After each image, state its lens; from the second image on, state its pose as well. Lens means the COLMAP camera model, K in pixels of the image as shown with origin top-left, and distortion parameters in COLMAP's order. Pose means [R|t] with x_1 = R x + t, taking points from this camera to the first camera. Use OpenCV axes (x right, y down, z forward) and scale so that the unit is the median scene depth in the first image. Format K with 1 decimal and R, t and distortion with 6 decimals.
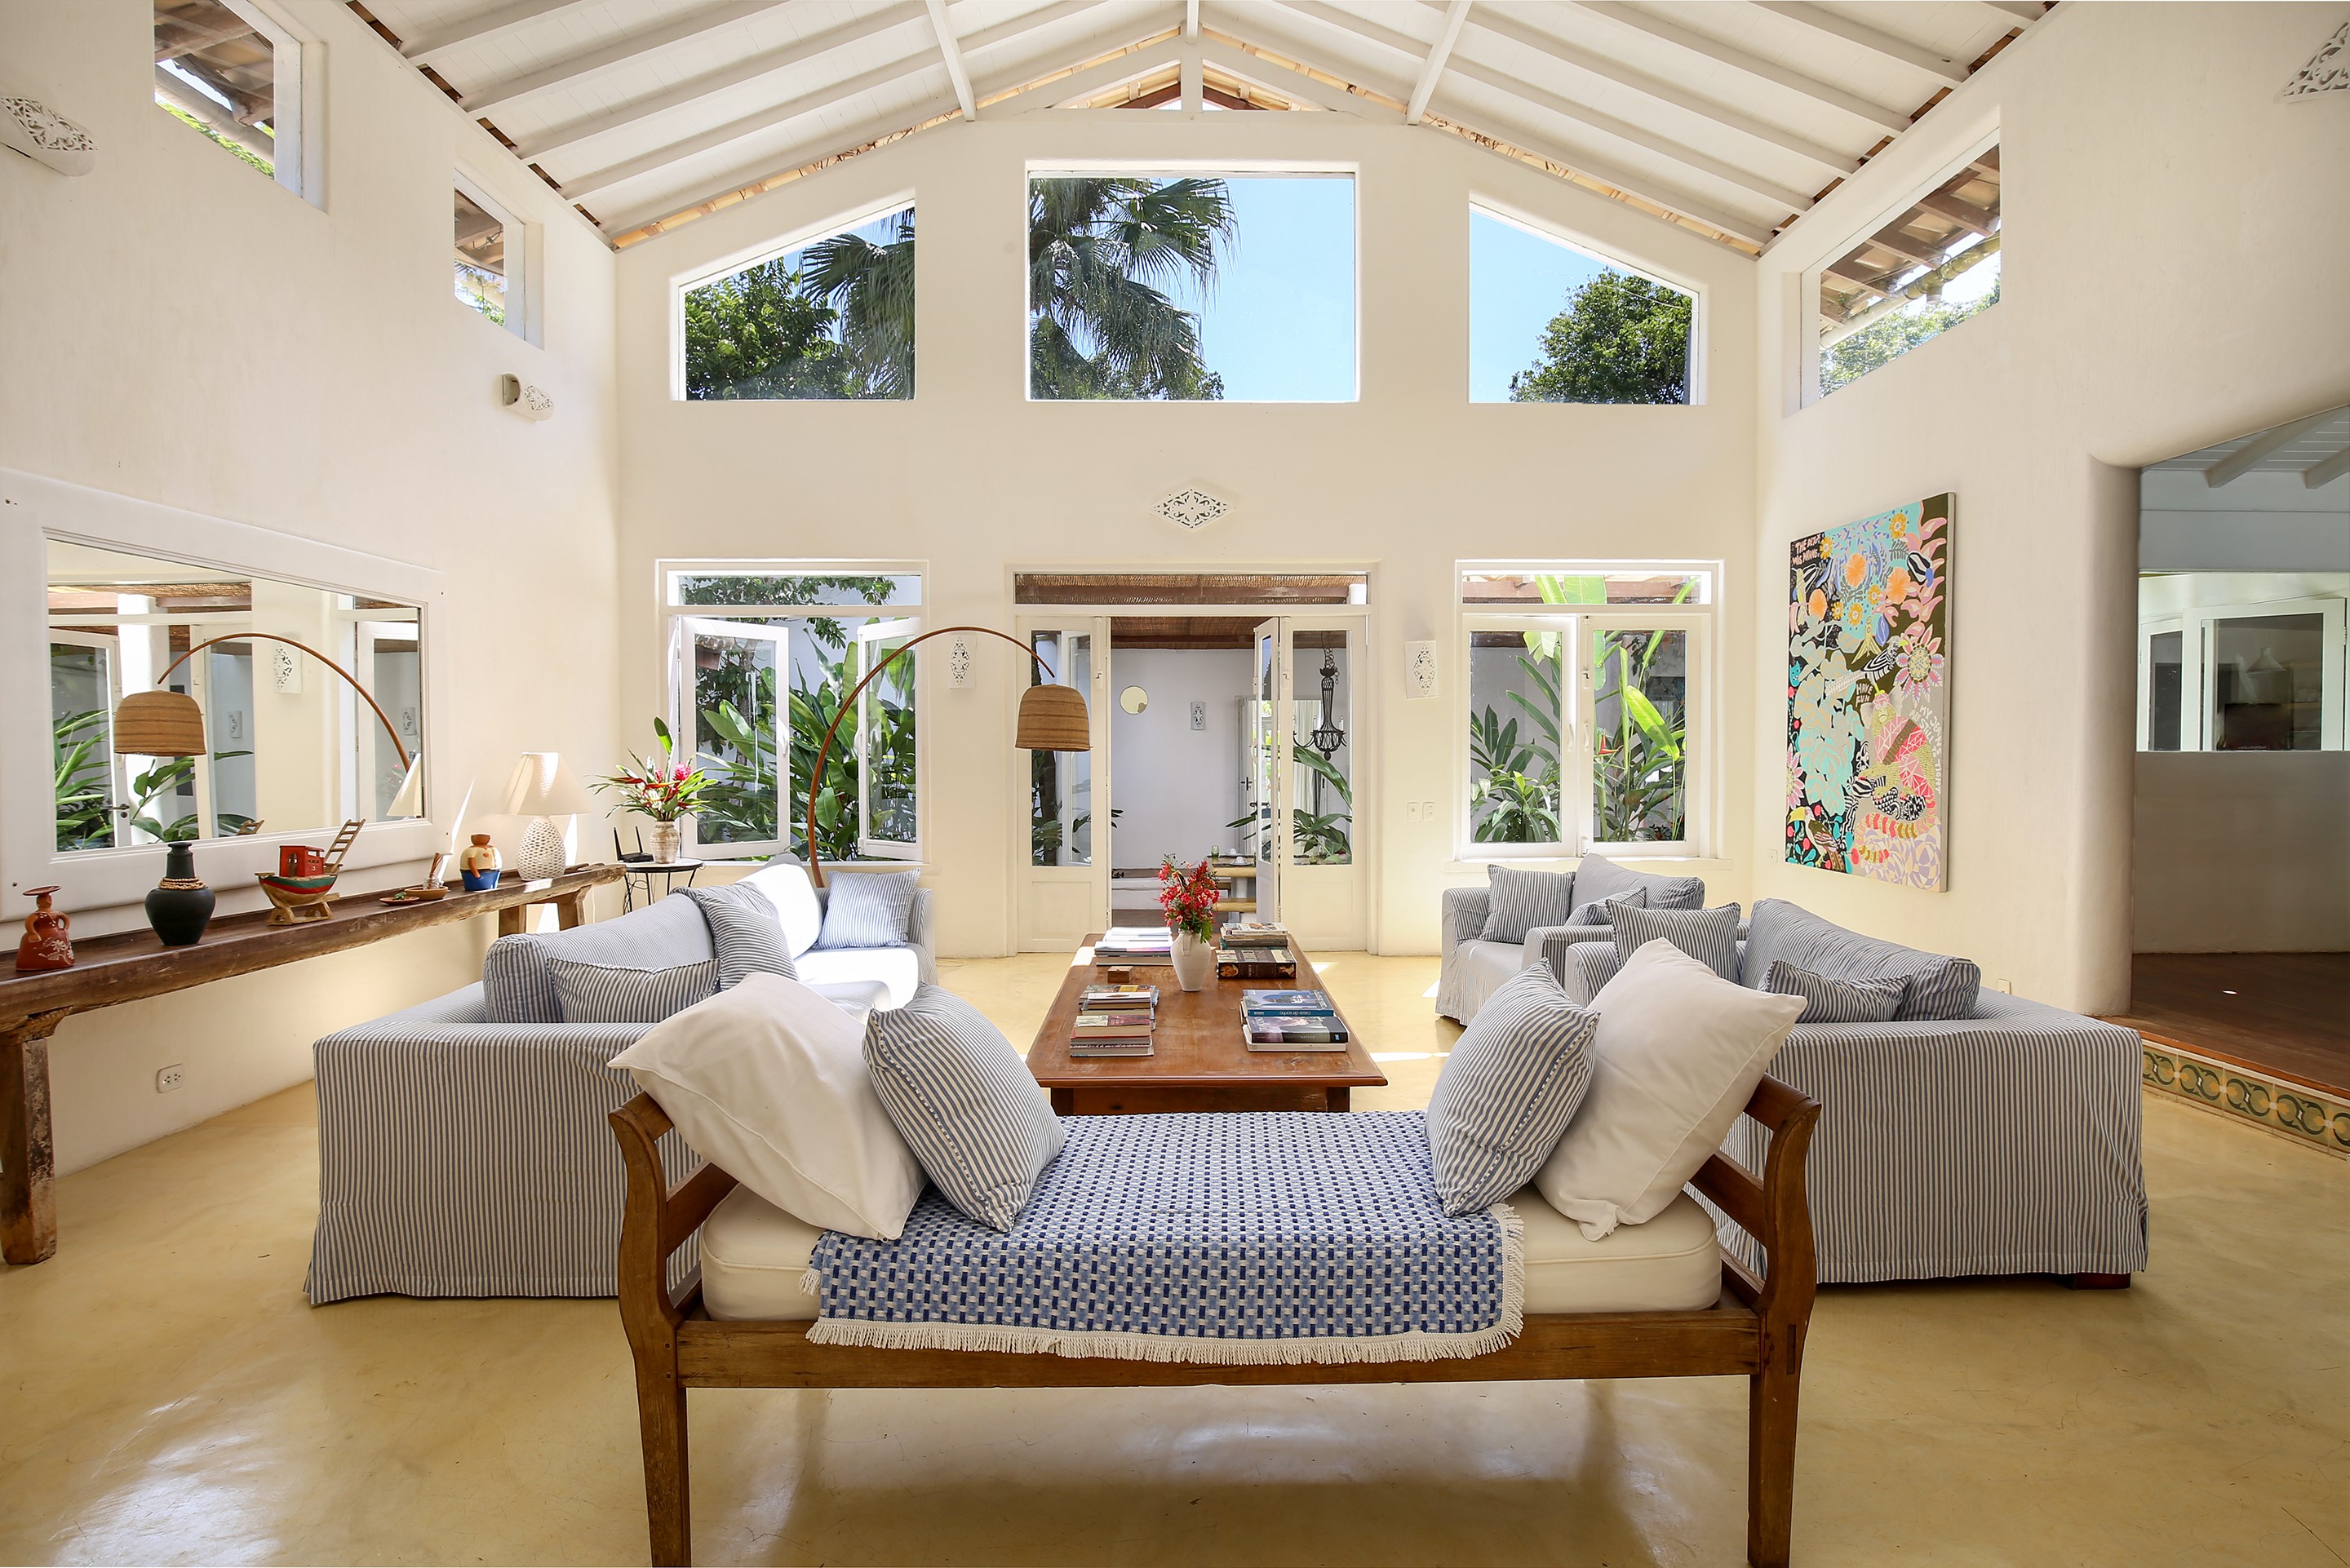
lens RADIAL K [[1203.9, 0, 1182.4], [0, 1203.9, 784.5], [0, 0, 1]] dist [-0.022562, 0.000032]
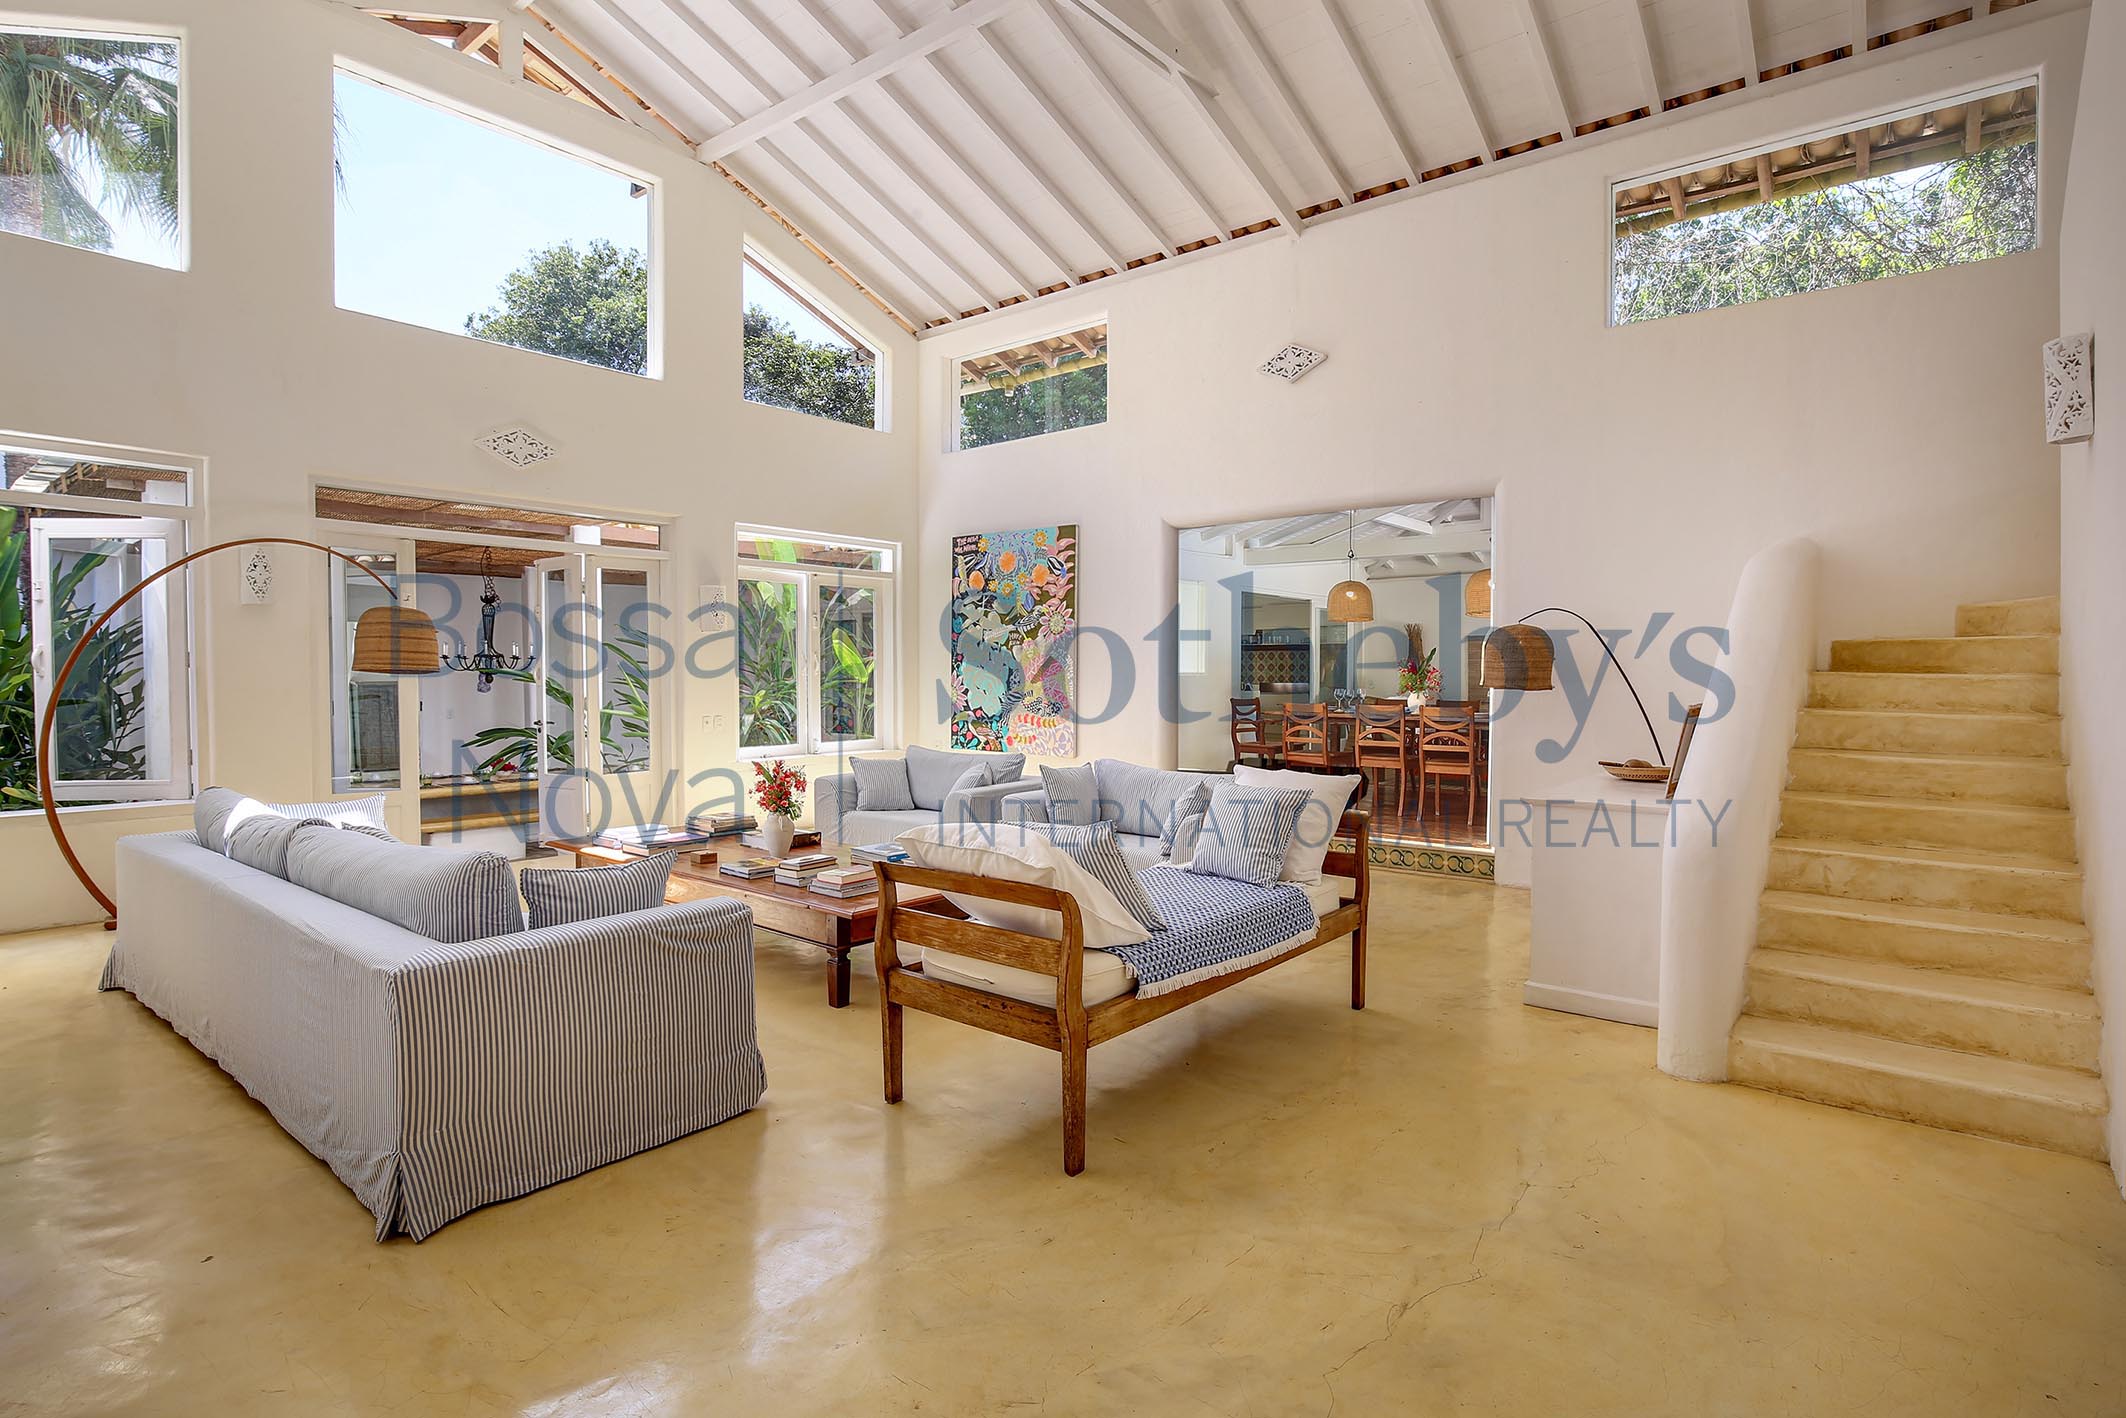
lens RADIAL K [[1087.2, 0, 1064.3], [0, 1087.2, 699.6], [0, 0, 1]] dist [-0.007258, -0.000239]
pose [[0.640439, -0.014644, 0.767870, -0.489509], [0.019198, 0.999811, 0.003055, 0.001899], [-0.767769, 0.012785, 0.640599, 0.009839]]
